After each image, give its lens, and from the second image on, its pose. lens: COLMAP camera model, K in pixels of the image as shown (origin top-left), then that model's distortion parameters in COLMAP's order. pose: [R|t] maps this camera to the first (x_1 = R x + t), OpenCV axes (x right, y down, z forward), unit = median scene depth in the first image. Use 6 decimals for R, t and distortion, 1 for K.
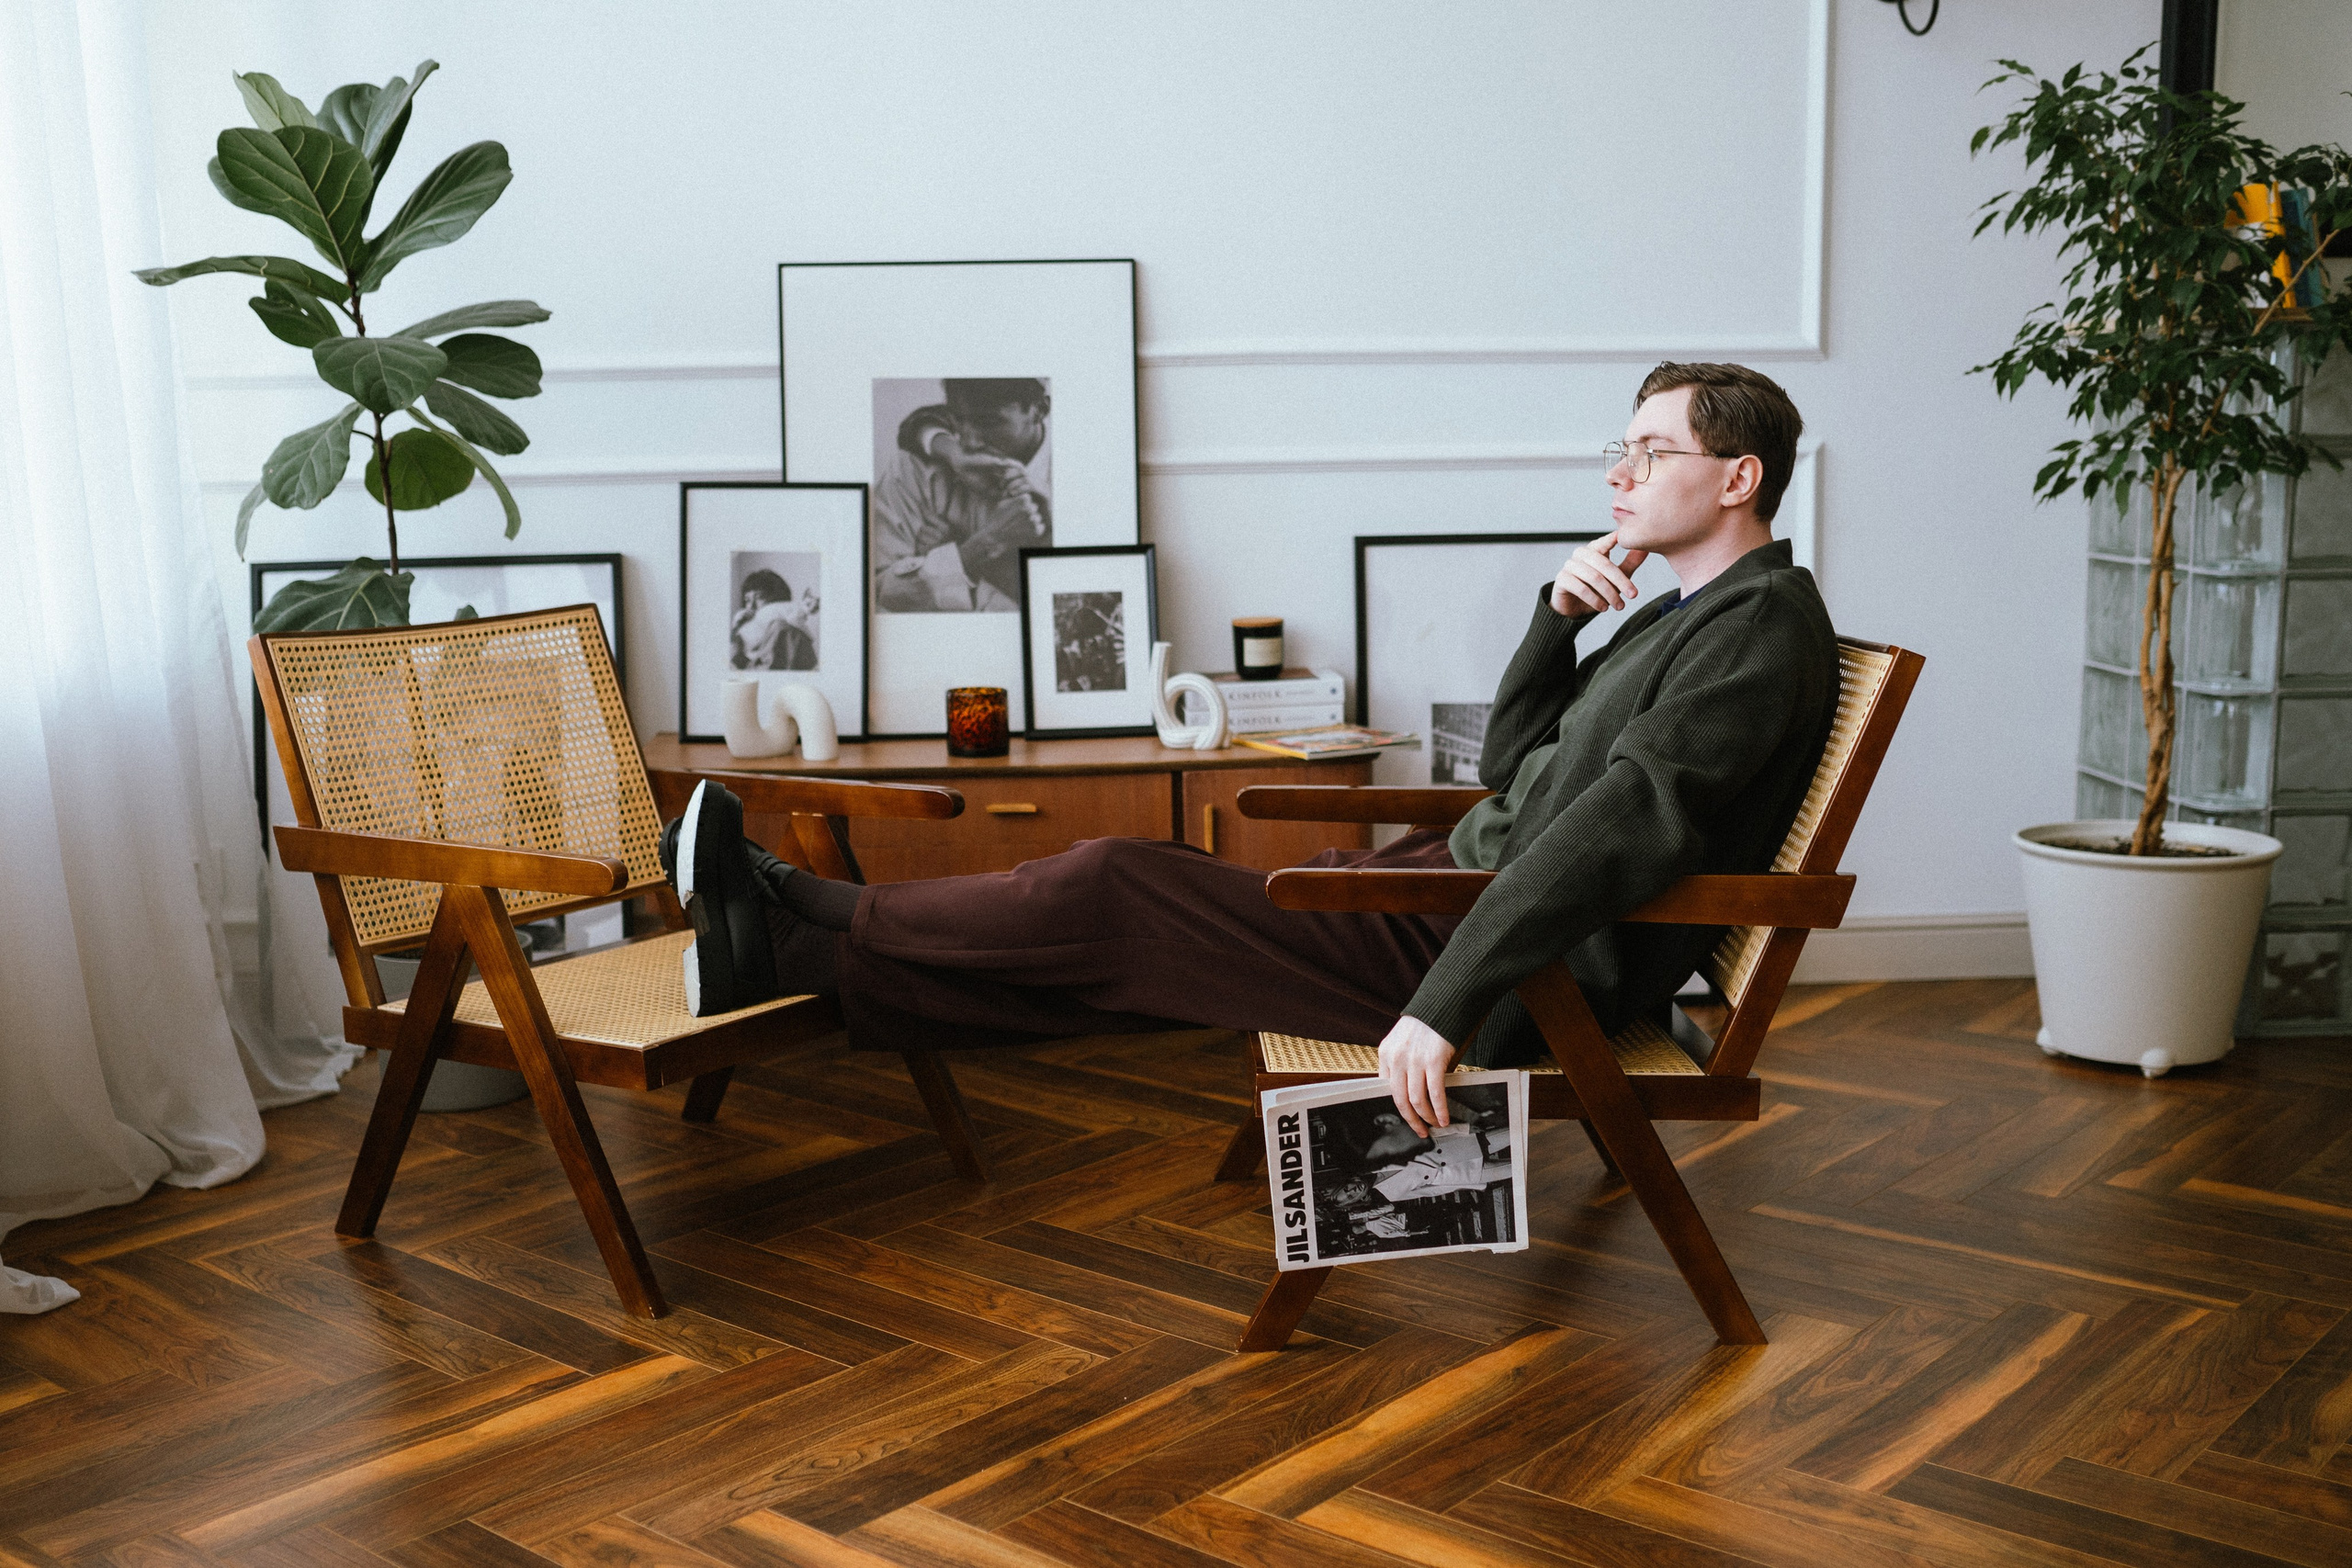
lens RADIAL K [[2343.9, 0, 1072.2], [0, 2343.9, 787.2], [0, 0, 1]] dist [-0.053864, 0.014921]
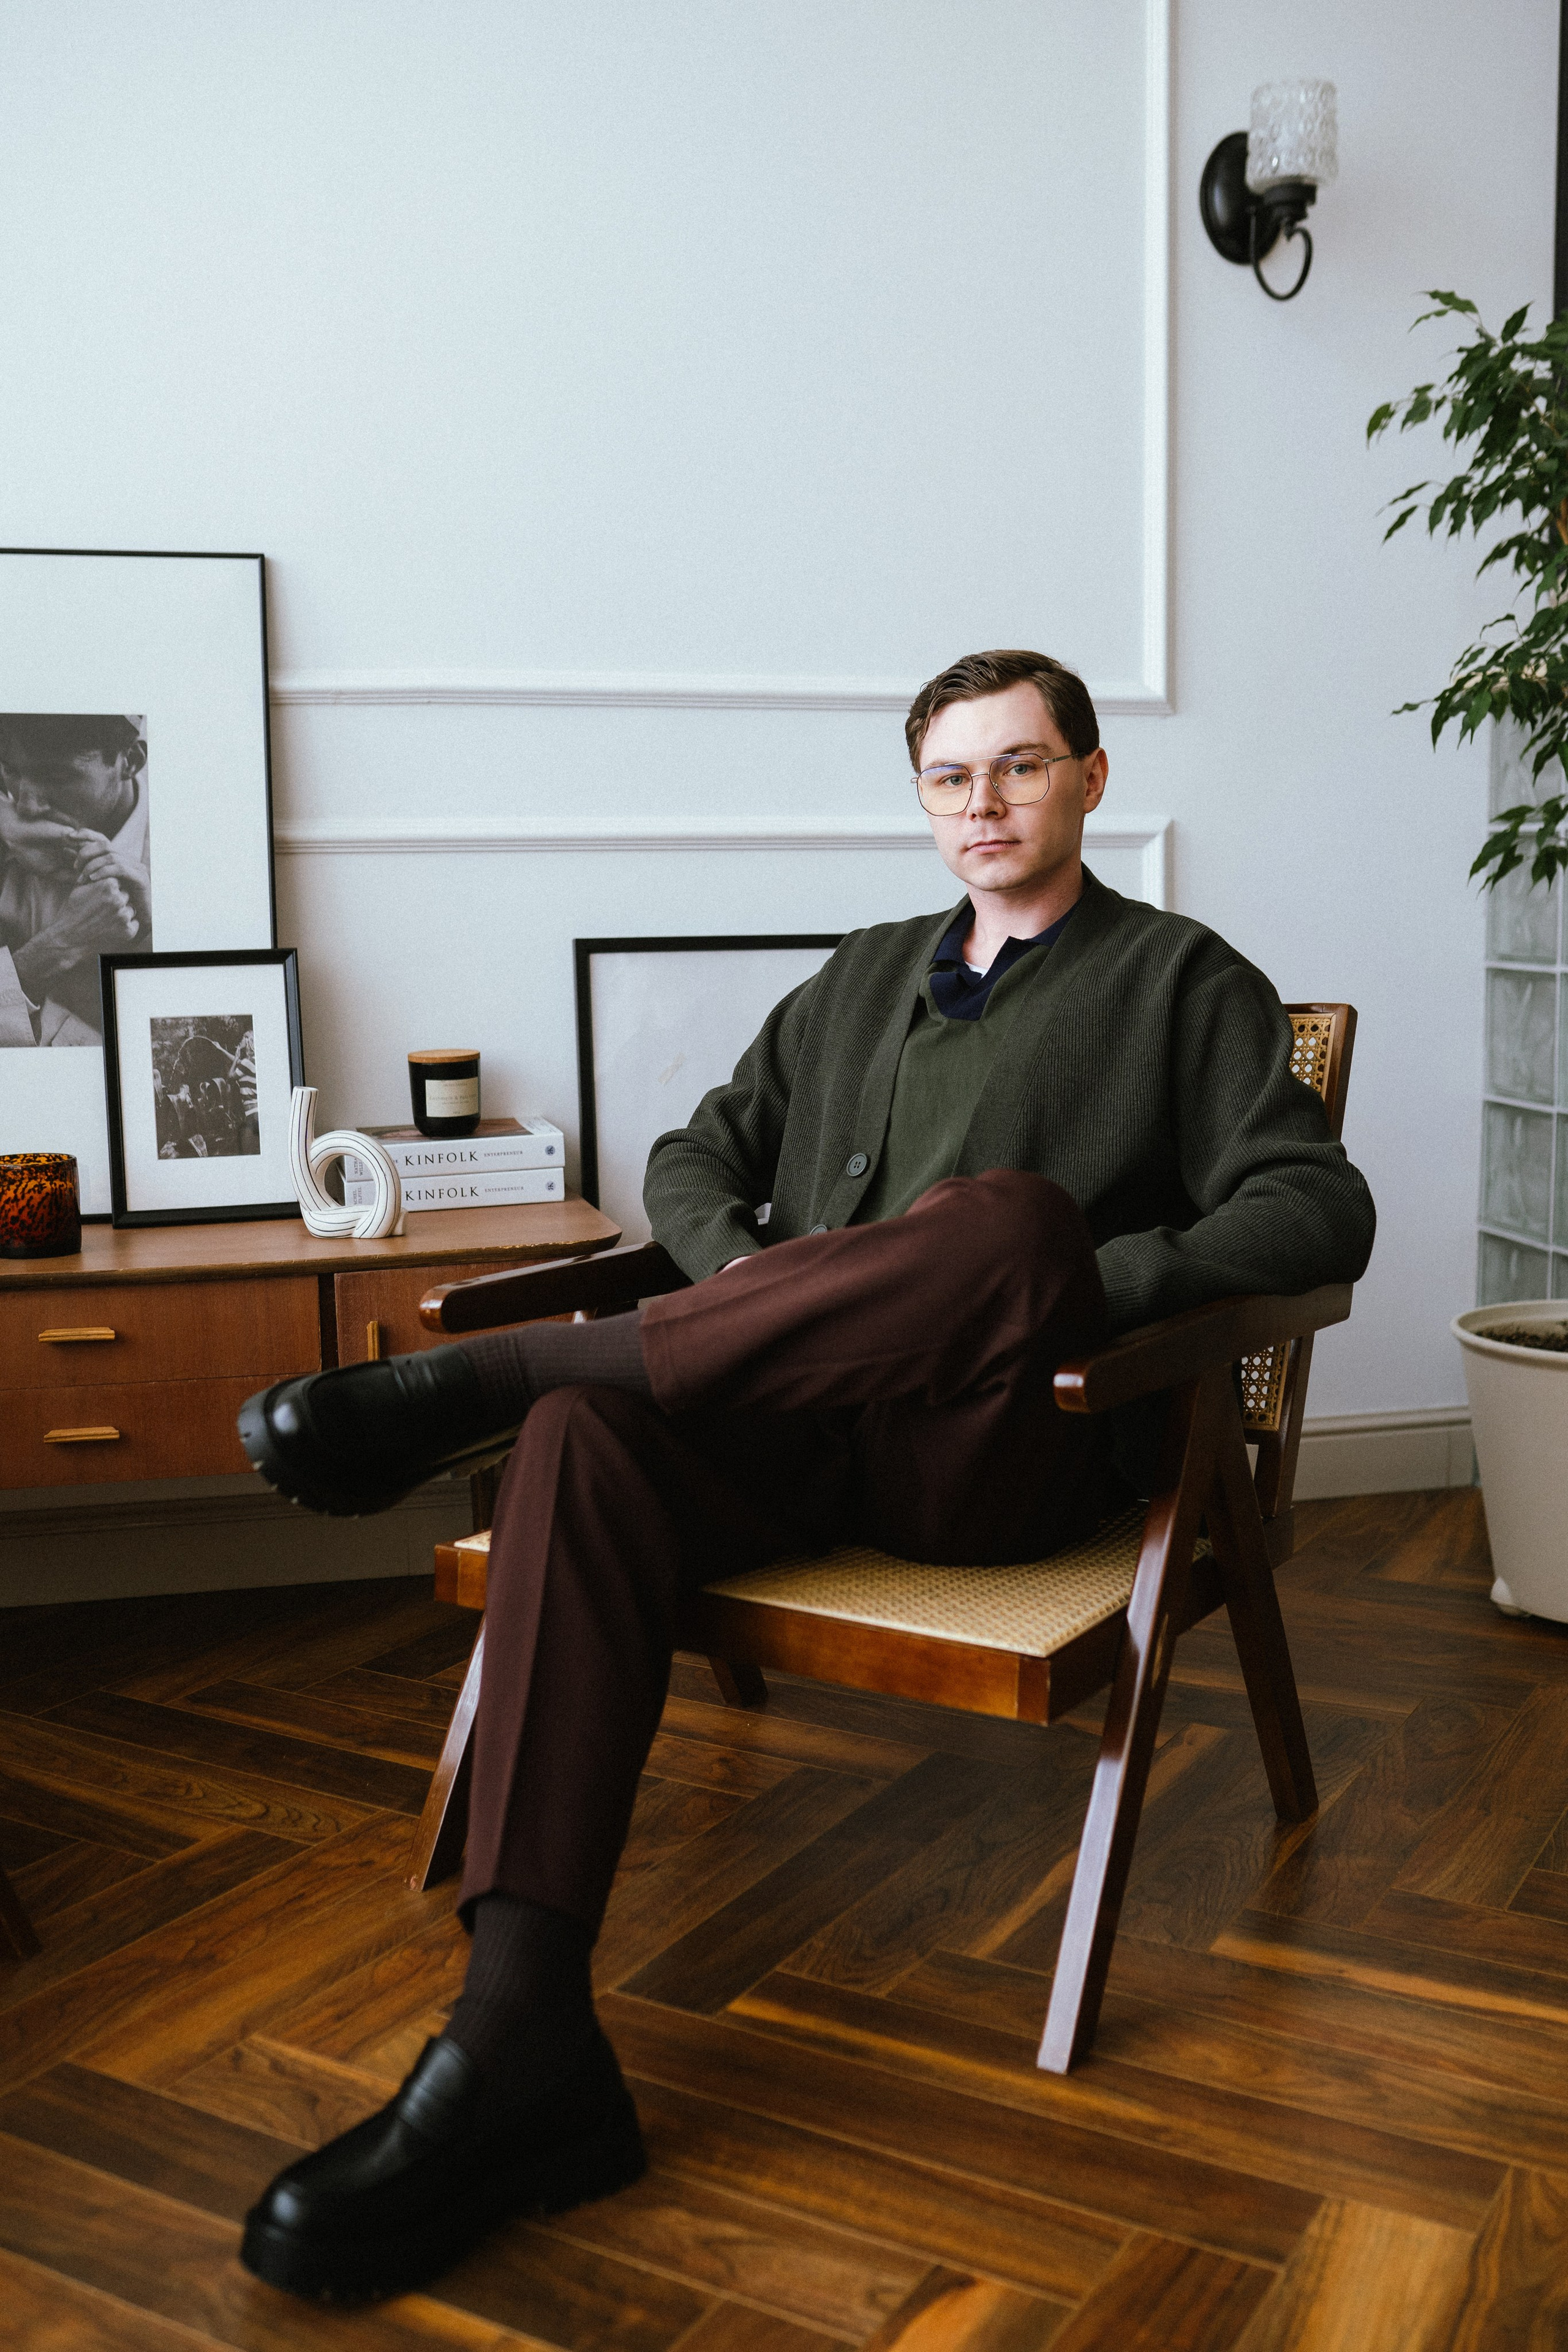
lens RADIAL K [[2344.1, 0, 784.0], [0, 2344.1, 1176.0], [0, 0, 1]] dist [-0.053864, 0.014921]
pose [[0.977766, -0.018442, 0.208887, 0.030552], [0.023238, 0.999519, -0.020531, -0.016510], [-0.208408, 0.024929, 0.977724, 0.275265]]
